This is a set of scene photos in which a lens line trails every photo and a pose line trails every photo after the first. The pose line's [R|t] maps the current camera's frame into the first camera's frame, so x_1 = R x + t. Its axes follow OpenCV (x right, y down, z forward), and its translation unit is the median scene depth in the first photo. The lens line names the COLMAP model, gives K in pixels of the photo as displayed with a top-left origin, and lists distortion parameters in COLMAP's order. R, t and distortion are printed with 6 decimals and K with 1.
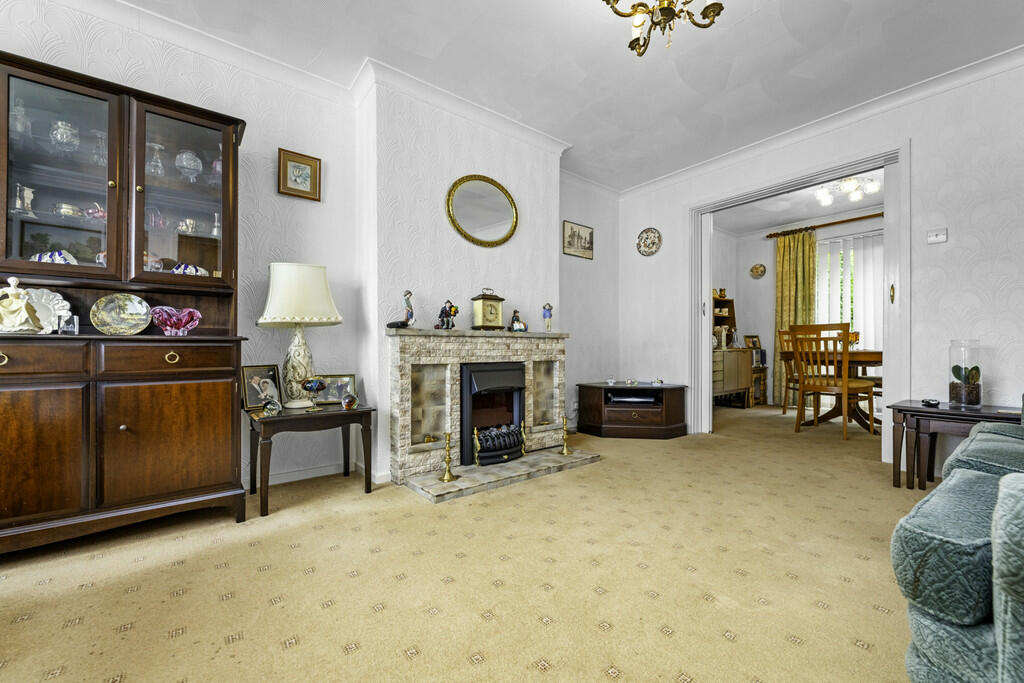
lens RADIAL K [[420.2, 0, 506.9], [0, 420.2, 351.6], [0, 0, 1]] dist [0.000583, -0.000954]
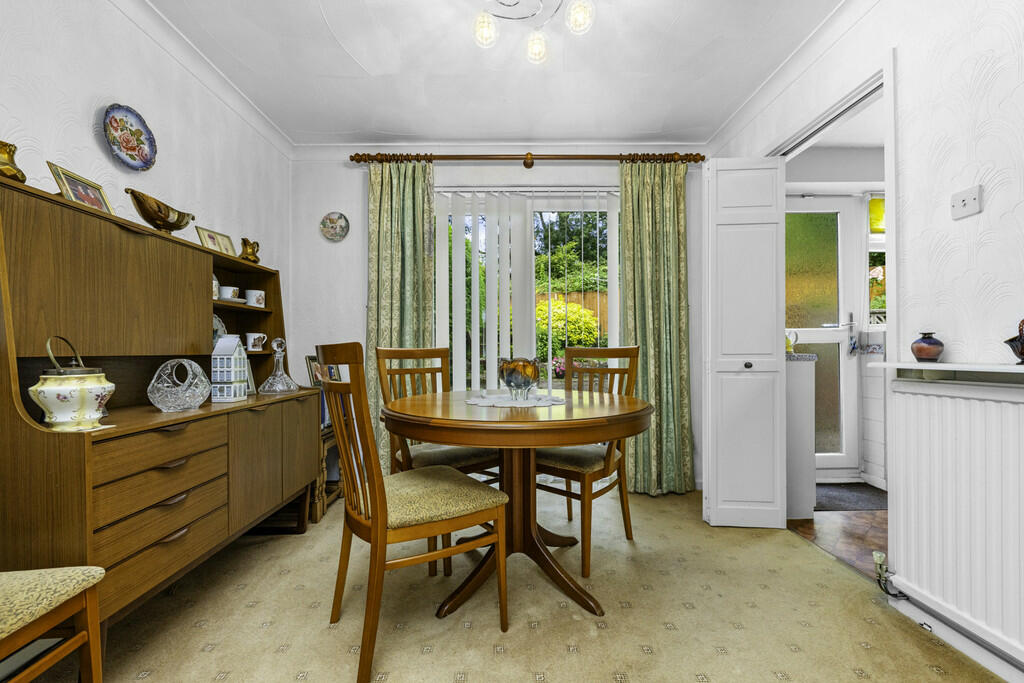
lens RADIAL K [[420.2, 0, 508.0], [0, 420.2, 350.4], [0, 0, 1]] dist [0.000583, -0.000954]
pose [[0.610274, -0.001458, 0.792189, 0.326863], [0.004248, 0.999990, -0.001431, -0.041613], [-0.792179, 0.004238, 0.610274, 0.532622]]
